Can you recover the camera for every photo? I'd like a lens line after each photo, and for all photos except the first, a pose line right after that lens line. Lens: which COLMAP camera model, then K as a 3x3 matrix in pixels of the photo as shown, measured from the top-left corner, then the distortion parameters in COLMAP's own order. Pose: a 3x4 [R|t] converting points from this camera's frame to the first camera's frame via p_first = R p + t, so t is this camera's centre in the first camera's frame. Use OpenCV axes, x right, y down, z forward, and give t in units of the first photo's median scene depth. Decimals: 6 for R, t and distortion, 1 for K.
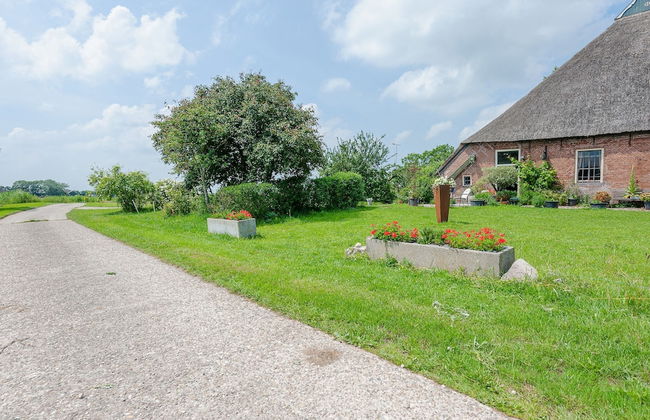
lens RADIAL K [[257.9, 0, 325.0], [0, 257.9, 210.0], [0, 0, 1]] dist [0.014164, -0.000148]
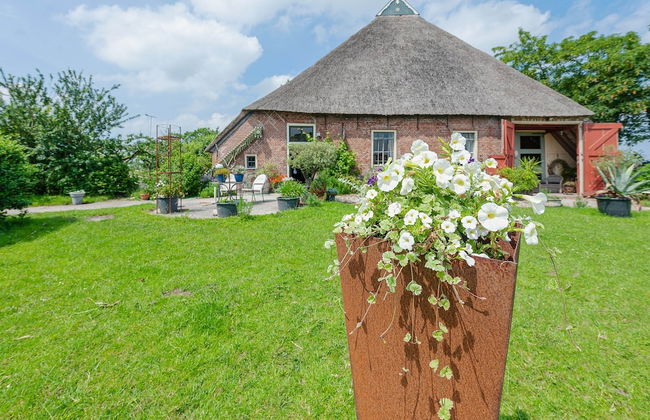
lens RADIAL K [[251.3, 0, 326.3], [0, 251.3, 152.8], [0, 0, 1]] dist [0.001116, 0.000038]
pose [[0.642240, 0.046740, 0.765077, 0.181039], [0.063418, 0.991477, -0.113807, -0.056100], [-0.763876, 0.121611, 0.633802, 0.489581]]
